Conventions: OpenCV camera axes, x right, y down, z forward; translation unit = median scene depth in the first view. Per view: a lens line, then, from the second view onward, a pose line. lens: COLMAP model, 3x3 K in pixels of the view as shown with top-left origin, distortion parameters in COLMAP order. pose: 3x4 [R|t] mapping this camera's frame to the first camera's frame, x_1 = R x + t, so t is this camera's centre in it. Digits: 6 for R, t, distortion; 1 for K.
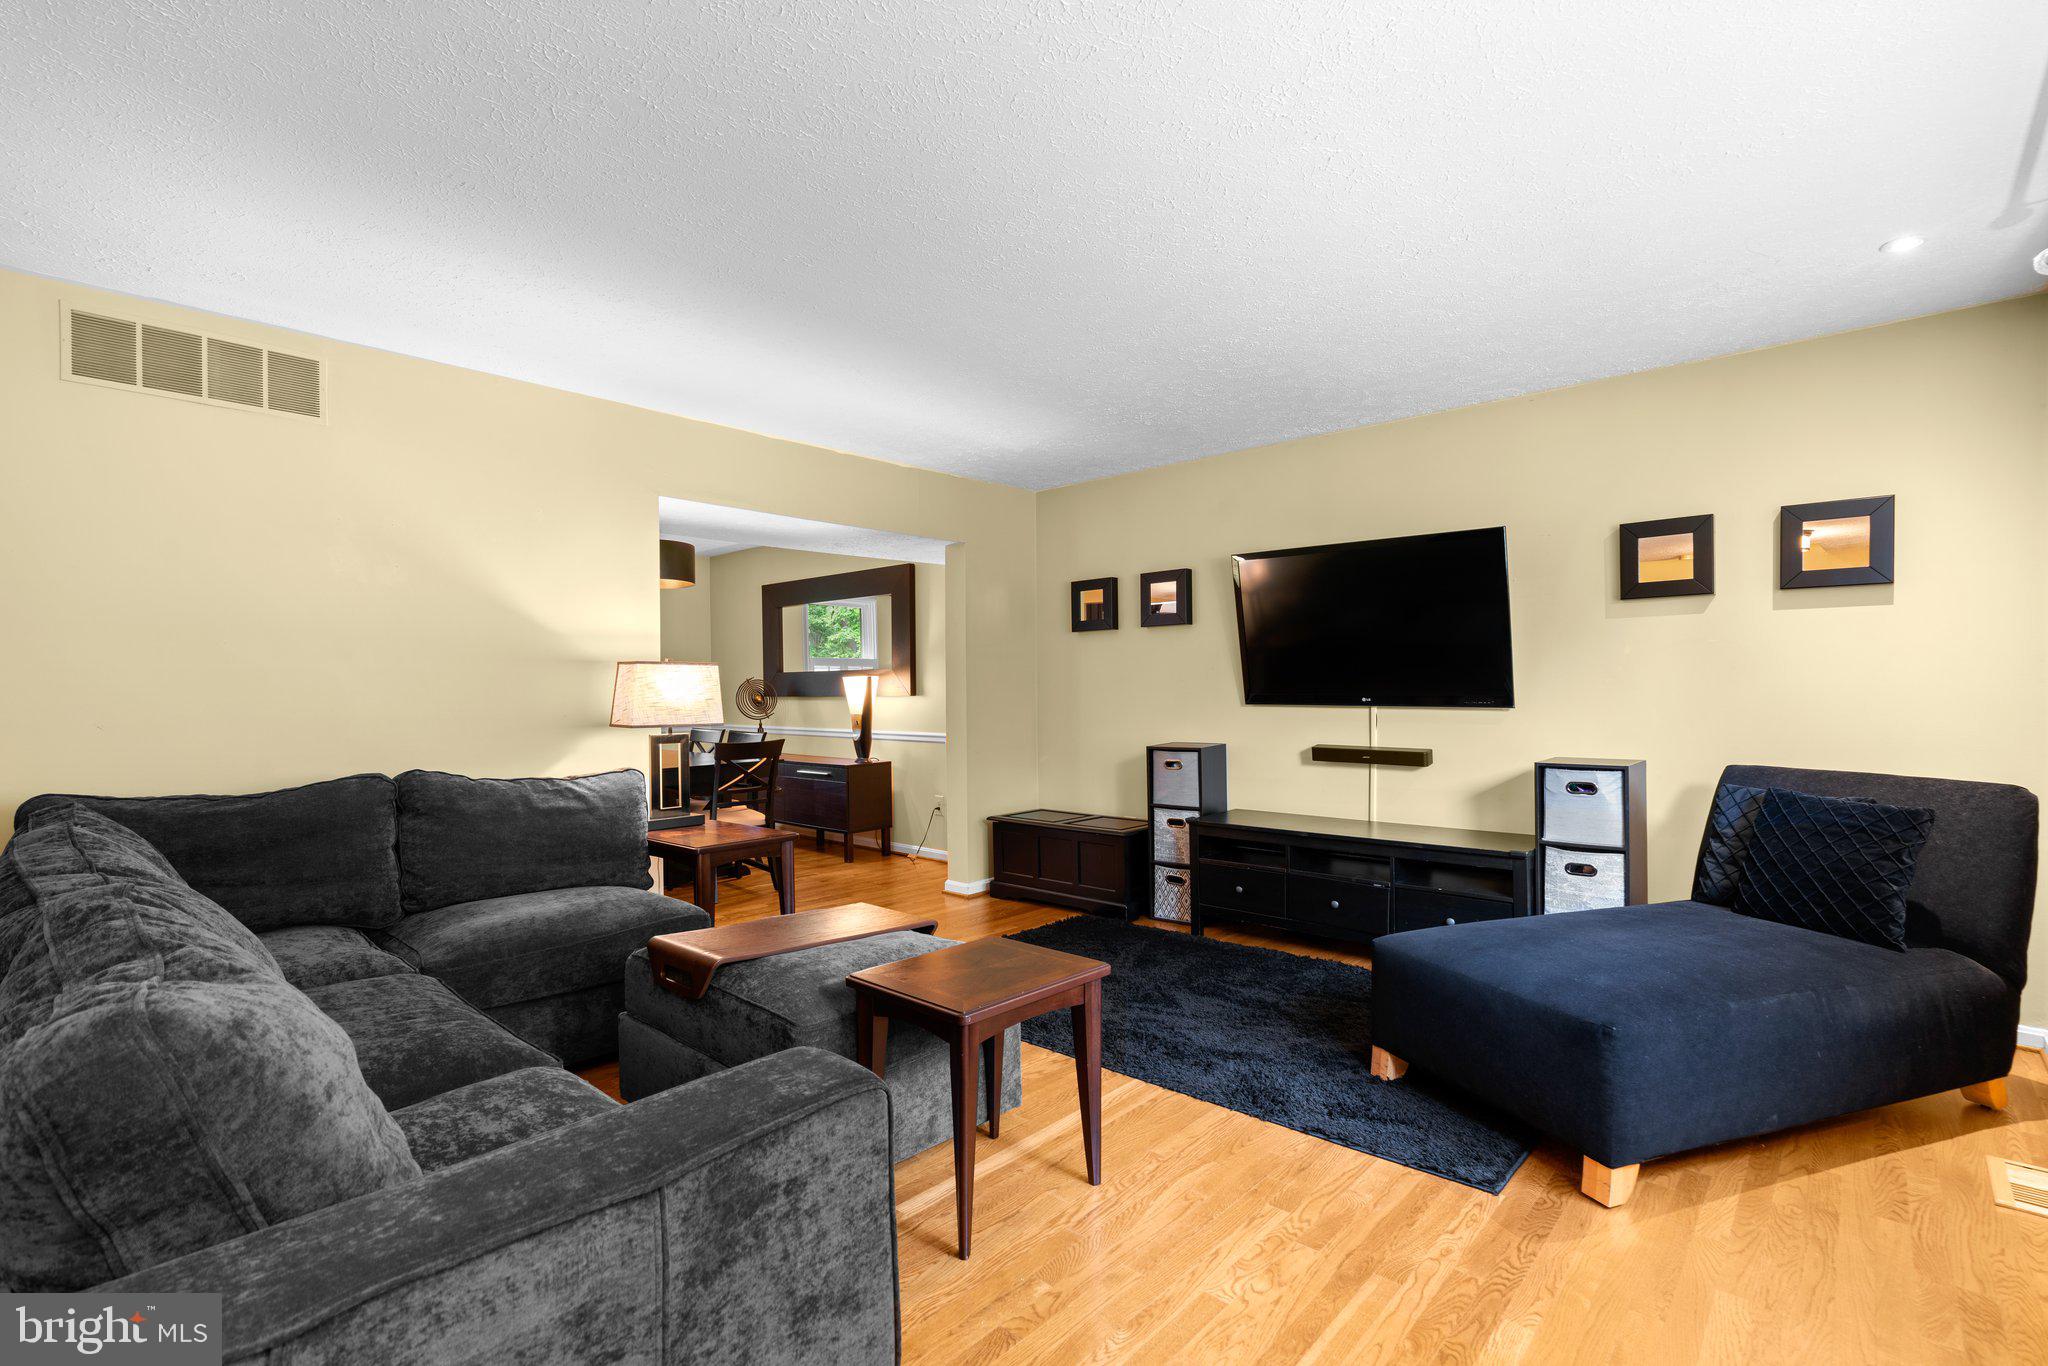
lens RADIAL K [[932.8, 0, 1023.0], [0, 932.8, 694.2], [0, 0, 1]] dist [-0.020233, 0.012311]
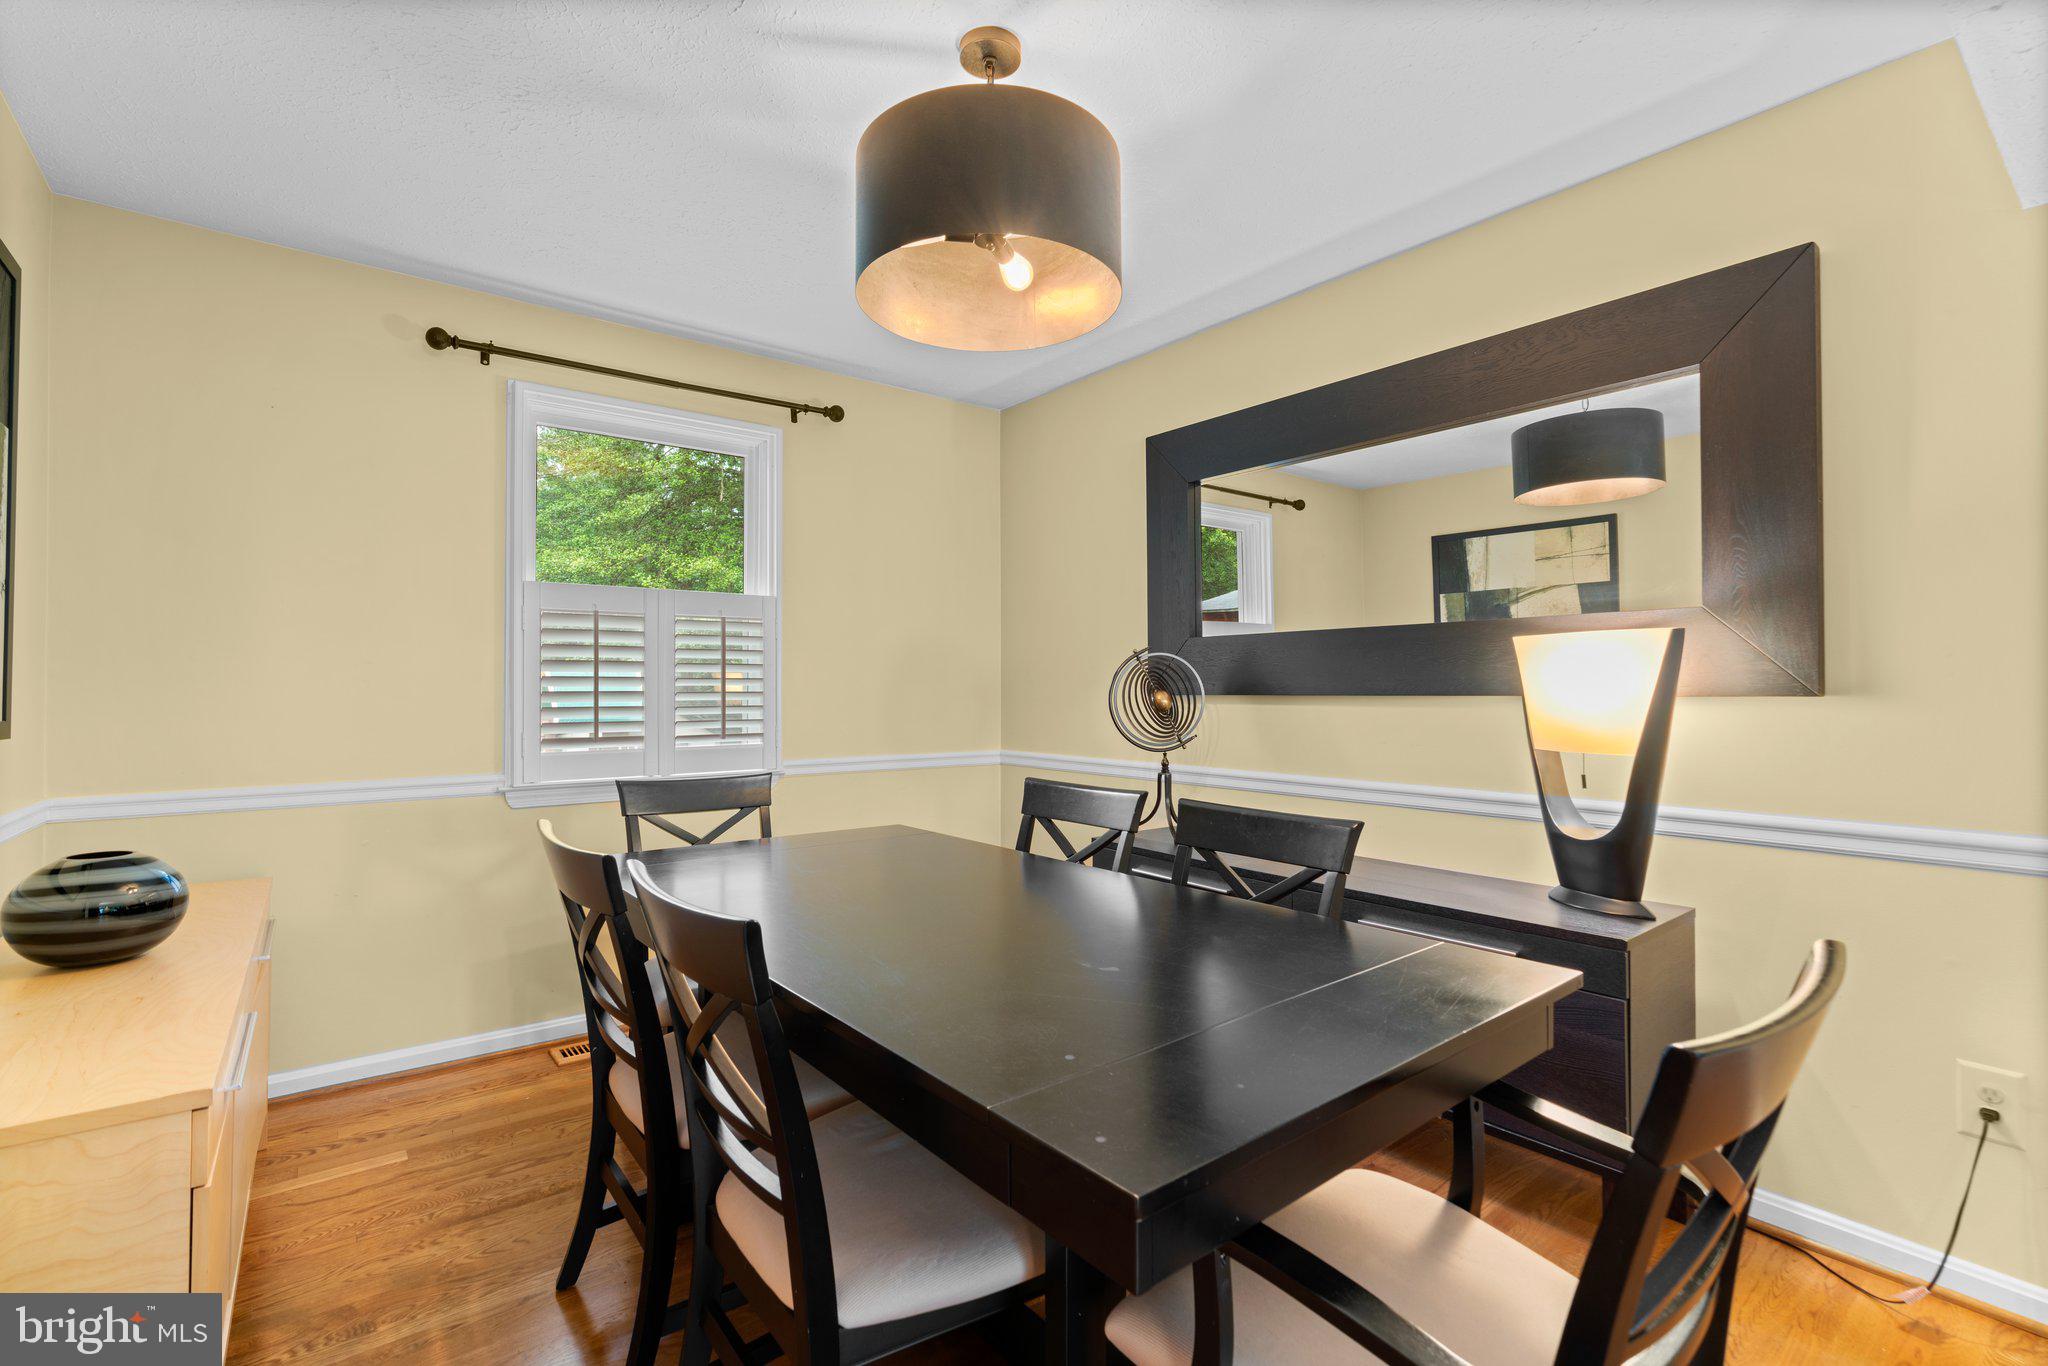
lens RADIAL K [[923.4, 0, 1053.1], [0, 923.4, 677.9], [0, 0, 1]] dist [-0.002969, 0.000013]
pose [[0.985733, 0.002189, -0.168303, -0.565260], [-0.004399, 0.999909, -0.012760, 0.001351], [0.168260, 0.013318, 0.985653, 1.284709]]
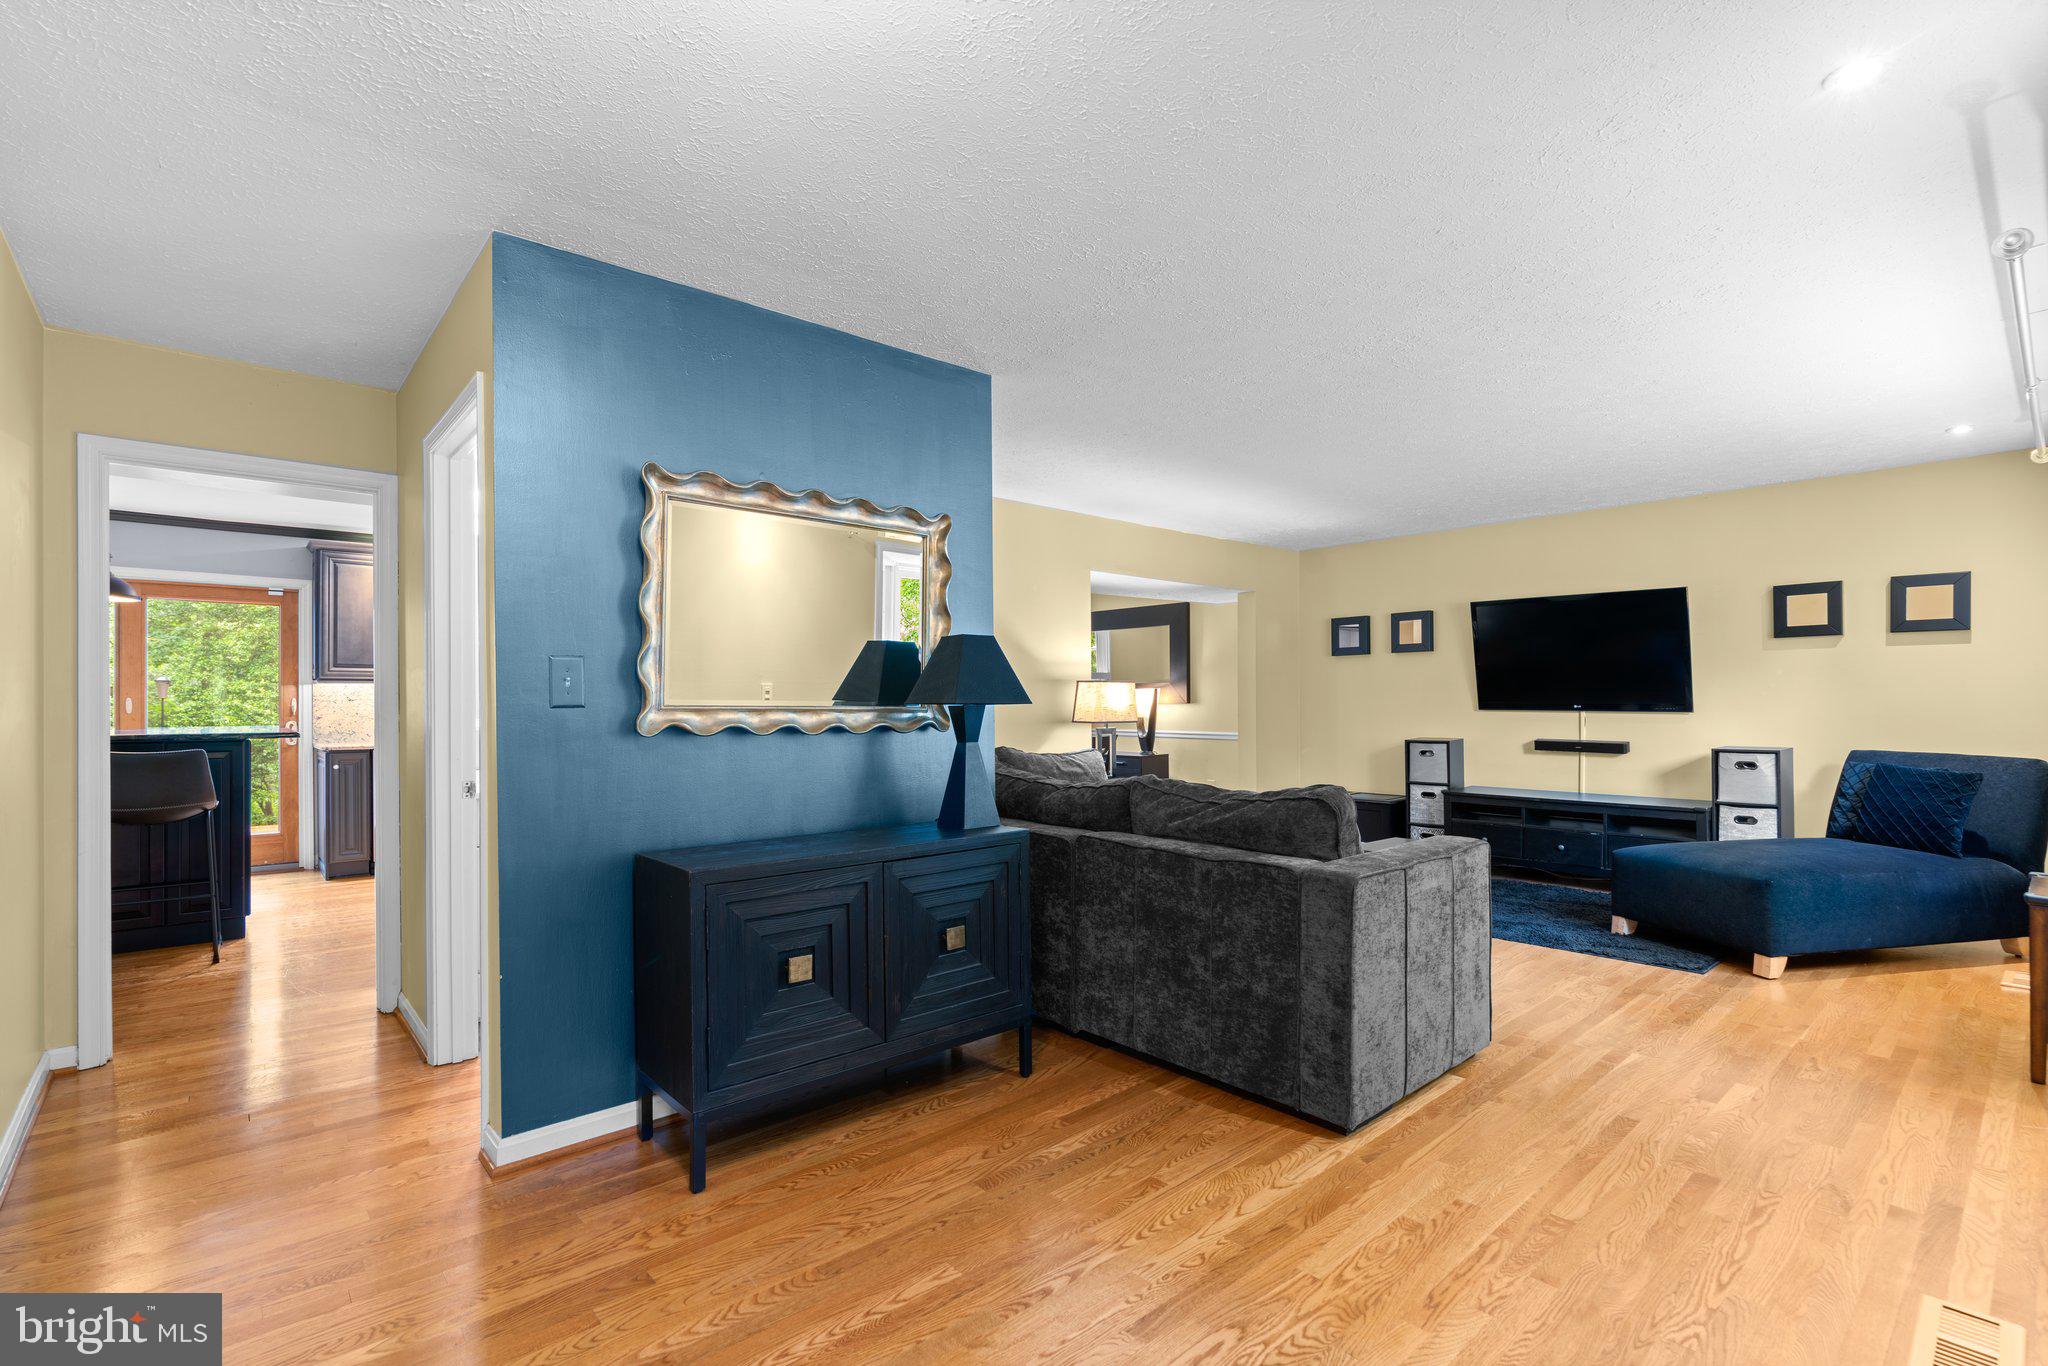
lens RADIAL K [[932.8, 0, 1023.0], [0, 932.8, 694.2], [0, 0, 1]] dist [-0.020233, 0.012311]
pose [[0.994071, 0.001232, -0.108725, -0.386922], [-0.002180, 0.999961, -0.008600, 0.001592], [0.108711, 0.008786, 0.994035, -0.599518]]
